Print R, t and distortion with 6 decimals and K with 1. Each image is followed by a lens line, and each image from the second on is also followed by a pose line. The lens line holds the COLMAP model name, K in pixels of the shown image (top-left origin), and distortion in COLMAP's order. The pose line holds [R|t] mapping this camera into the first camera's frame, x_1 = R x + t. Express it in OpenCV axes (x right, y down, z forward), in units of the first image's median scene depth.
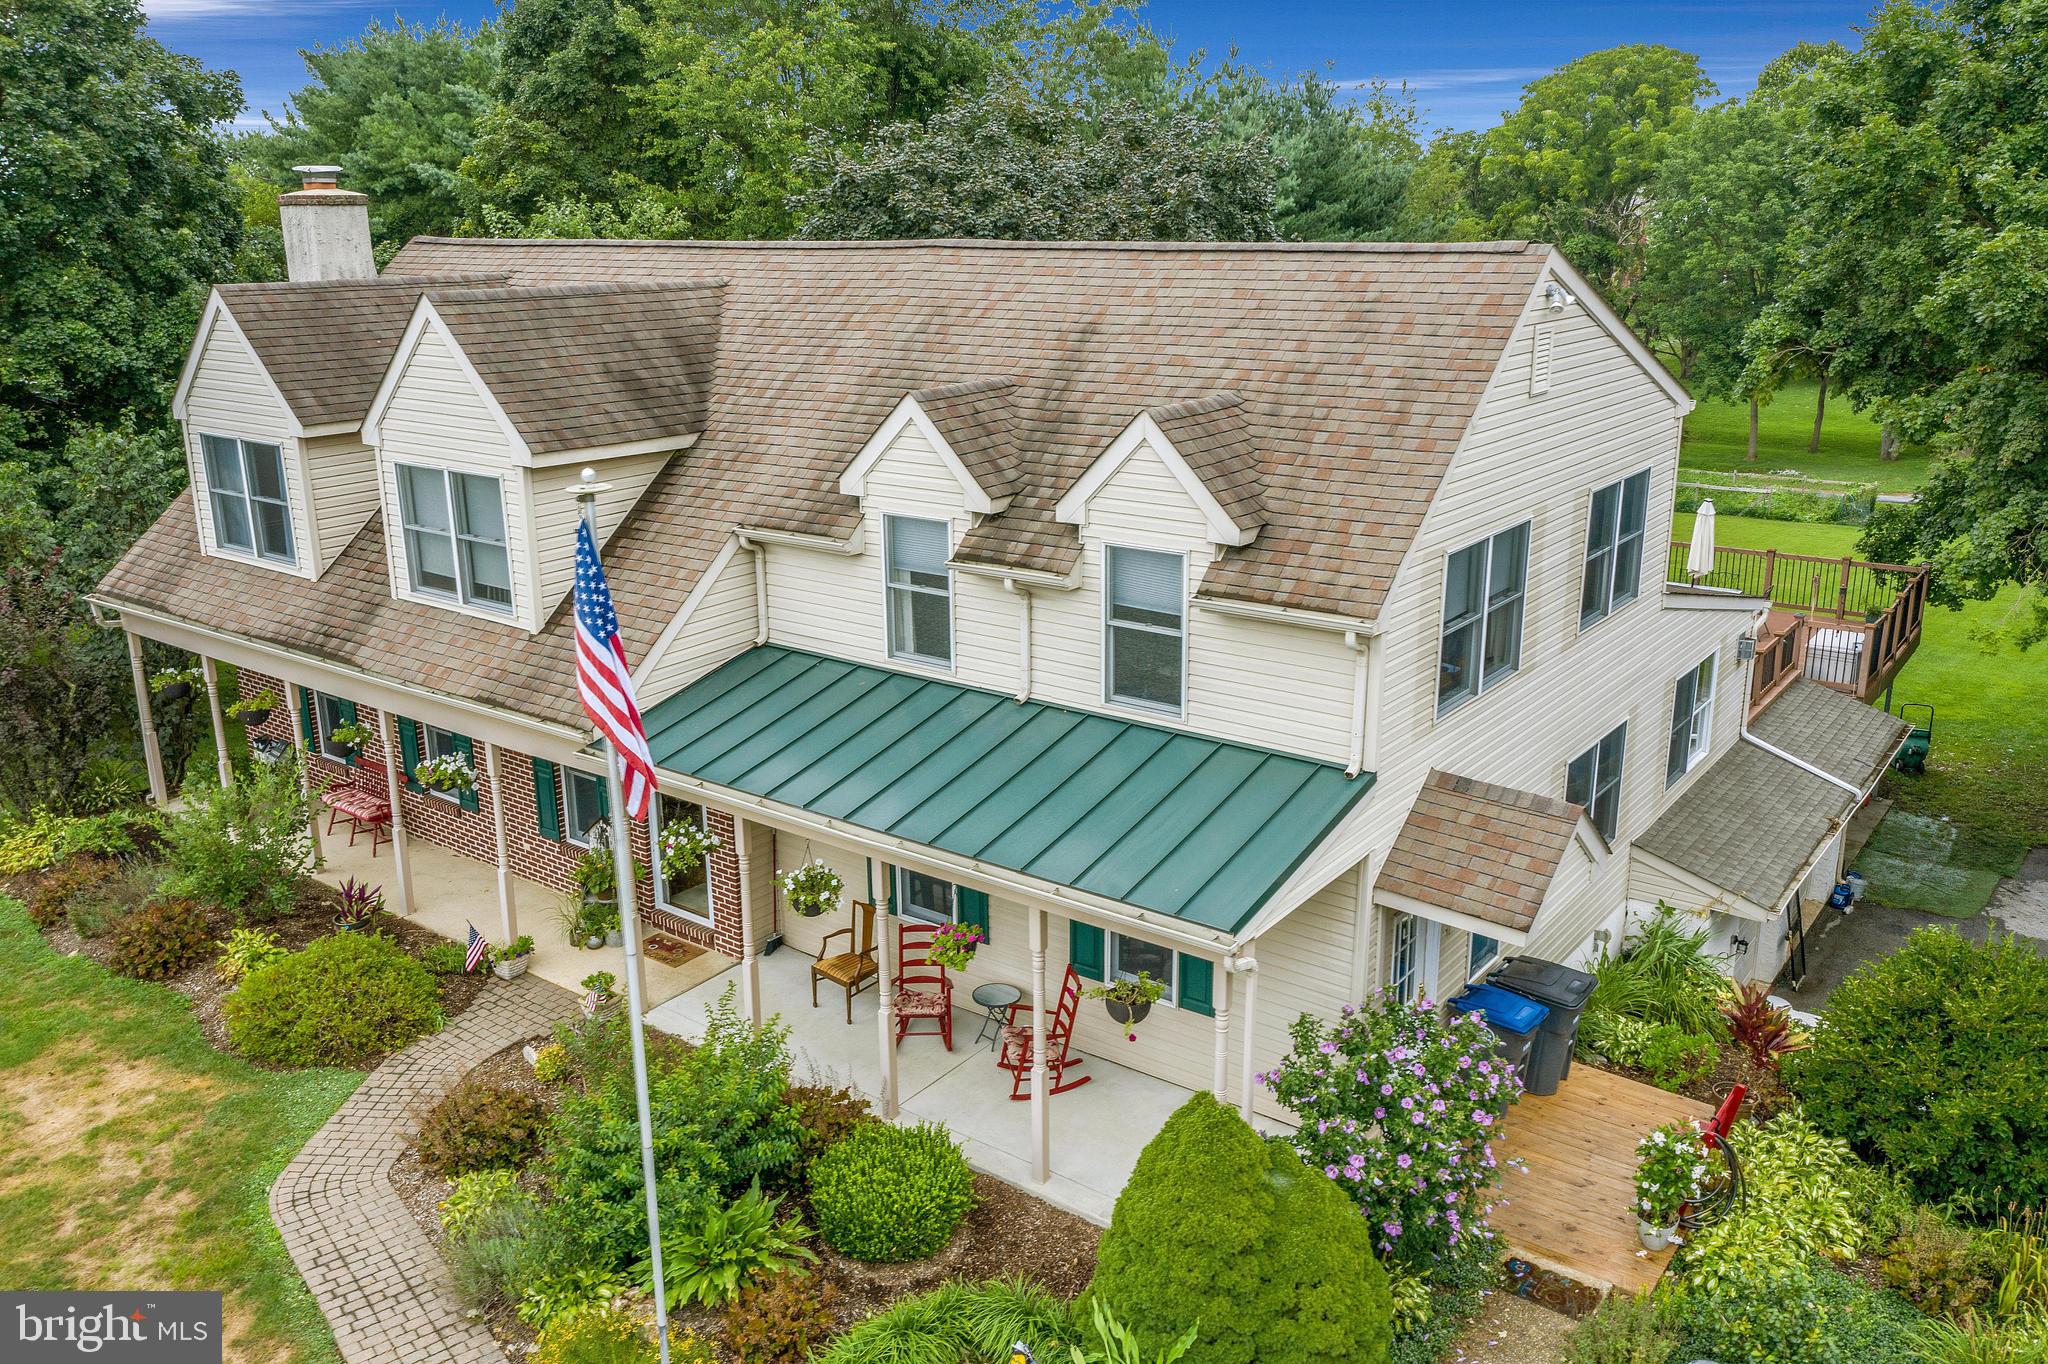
lens RADIAL K [[1630.8, 0, 1029.7], [0, 1630.8, 673.5], [0, 0, 1]] dist [0.000158, 0.010056]
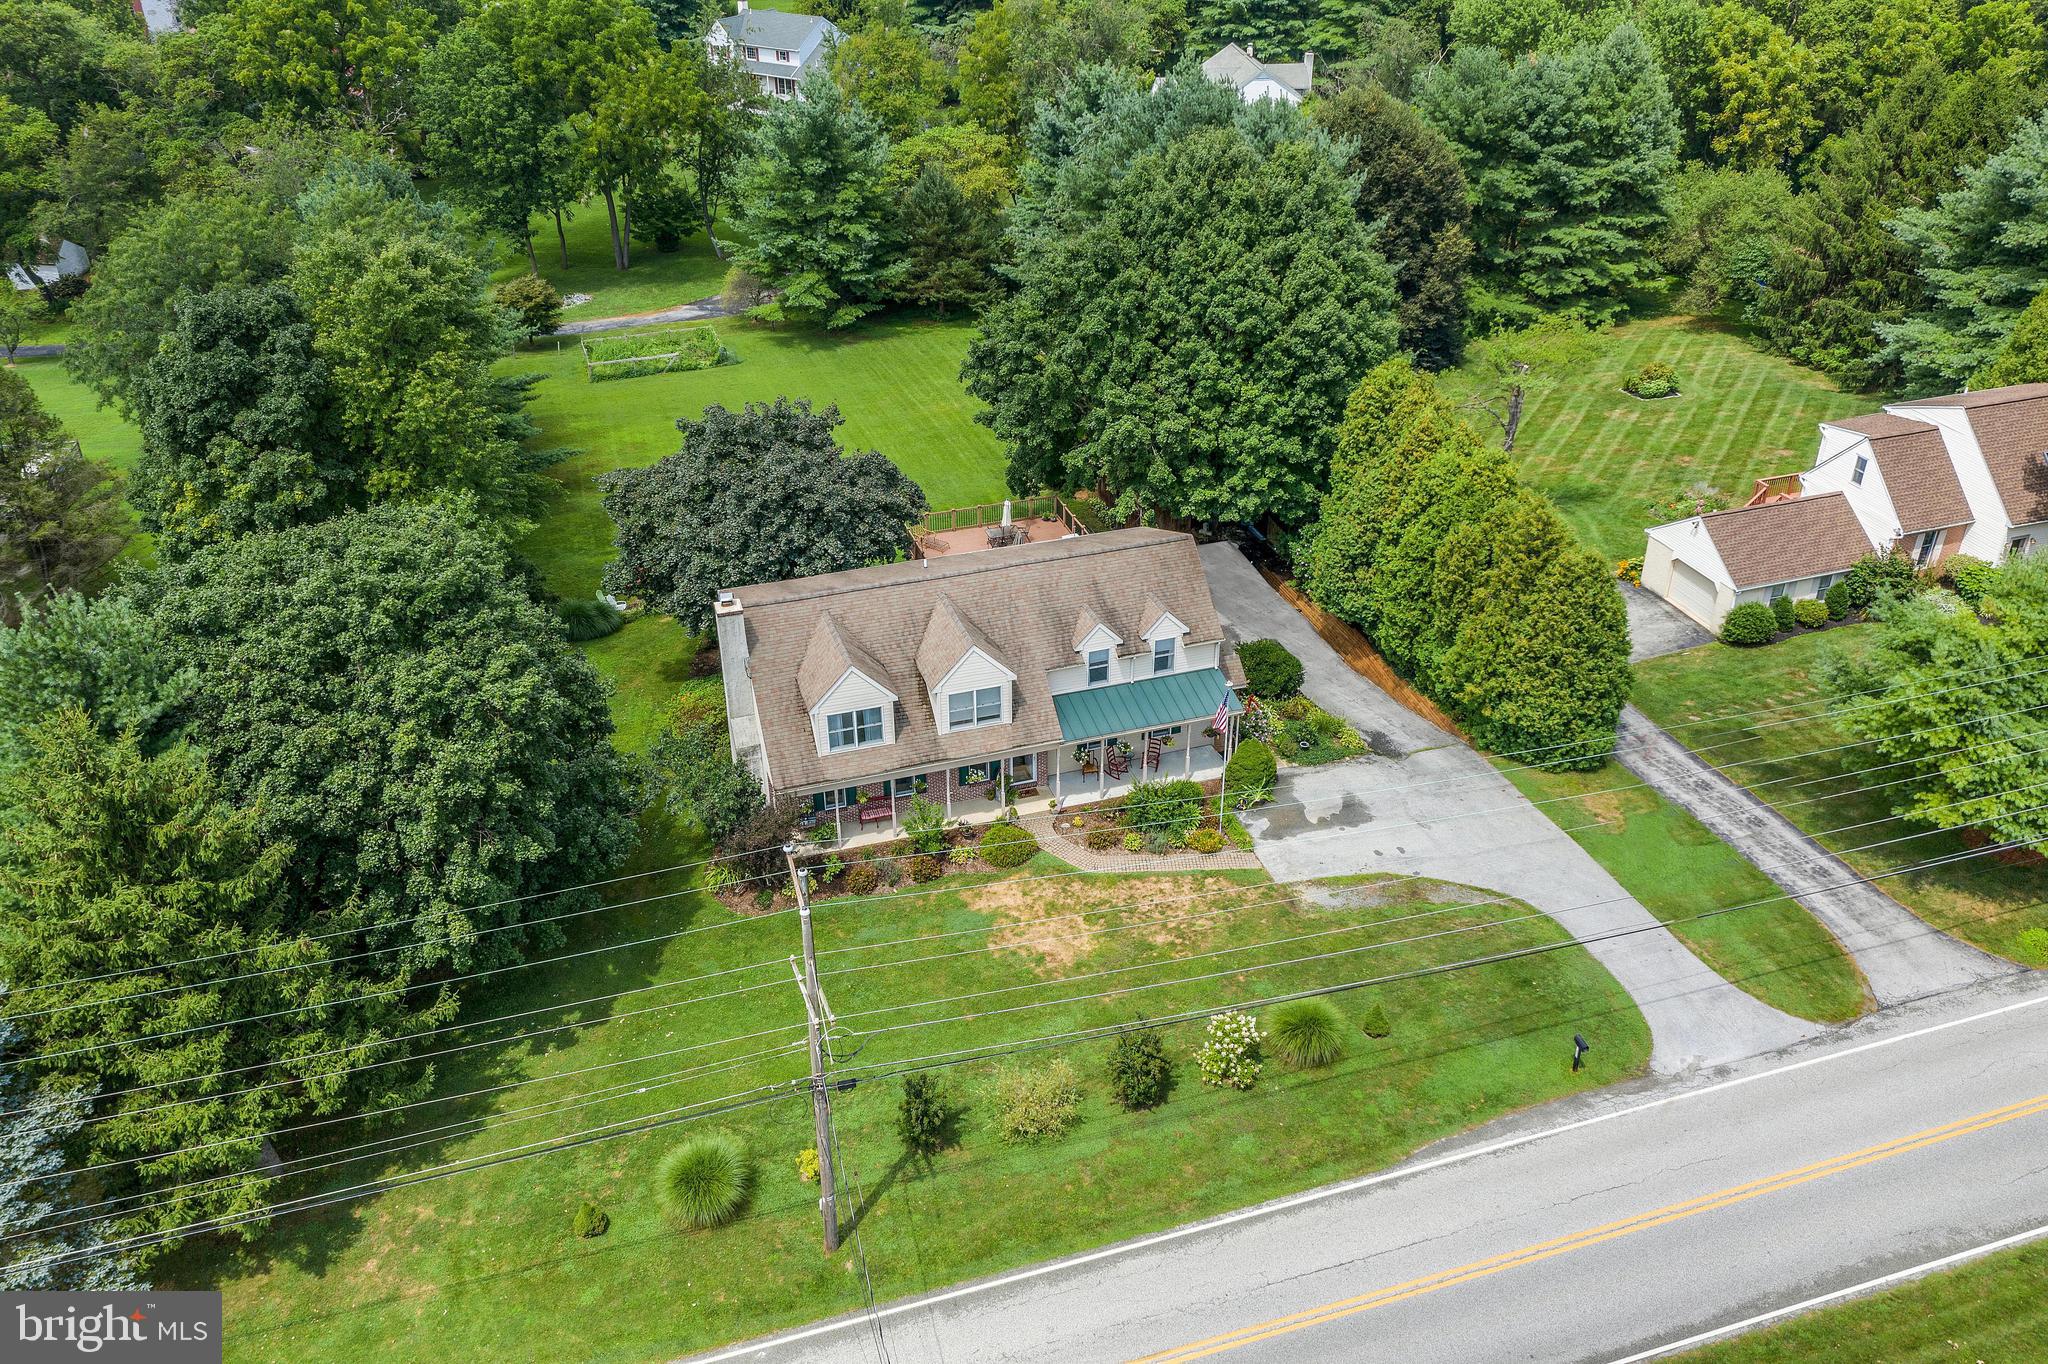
lens RADIAL K [[1630.8, 0, 1028.9], [0, 1630.8, 675.3], [0, 0, 1]] dist [0.000158, 0.010056]
pose [[0.570057, -0.411096, 0.711362, -2.705753], [0.230263, 0.911060, 0.341978, -1.291872], [-0.788679, -0.031147, 0.614016, -1.130297]]
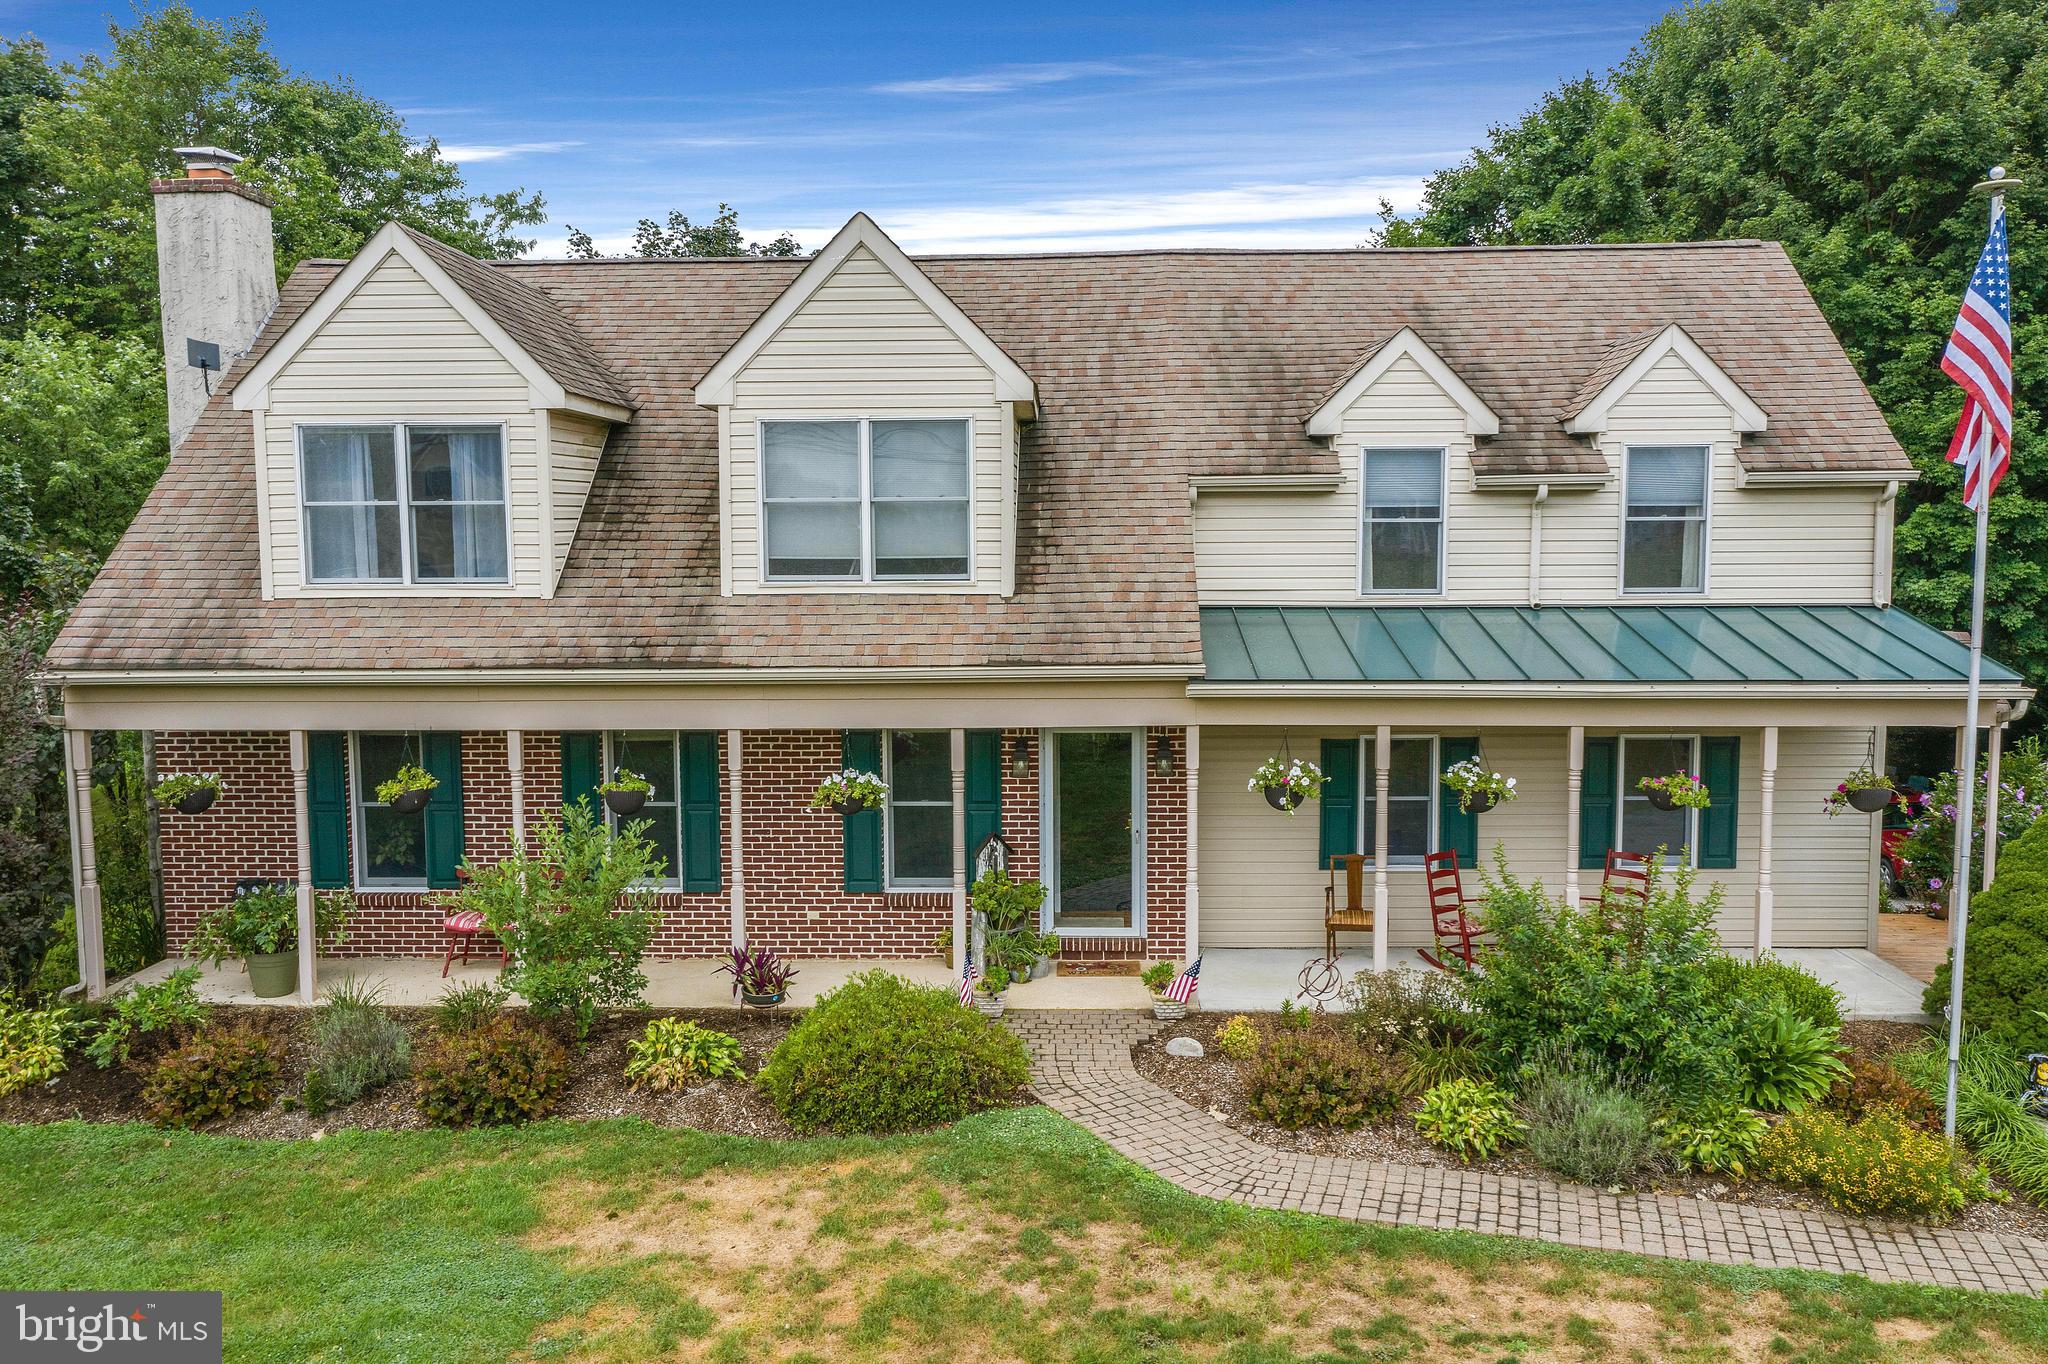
lens RADIAL K [[1630.8, 0, 1022.8], [0, 1630.8, 673.1], [0, 0, 1]] dist [0.000158, 0.010056]
pose [[0.816836, -0.046085, 0.575026, -0.817081], [0.159094, 0.976143, -0.147764, 0.149088], [-0.554498, 0.212182, 0.804681, 0.307016]]
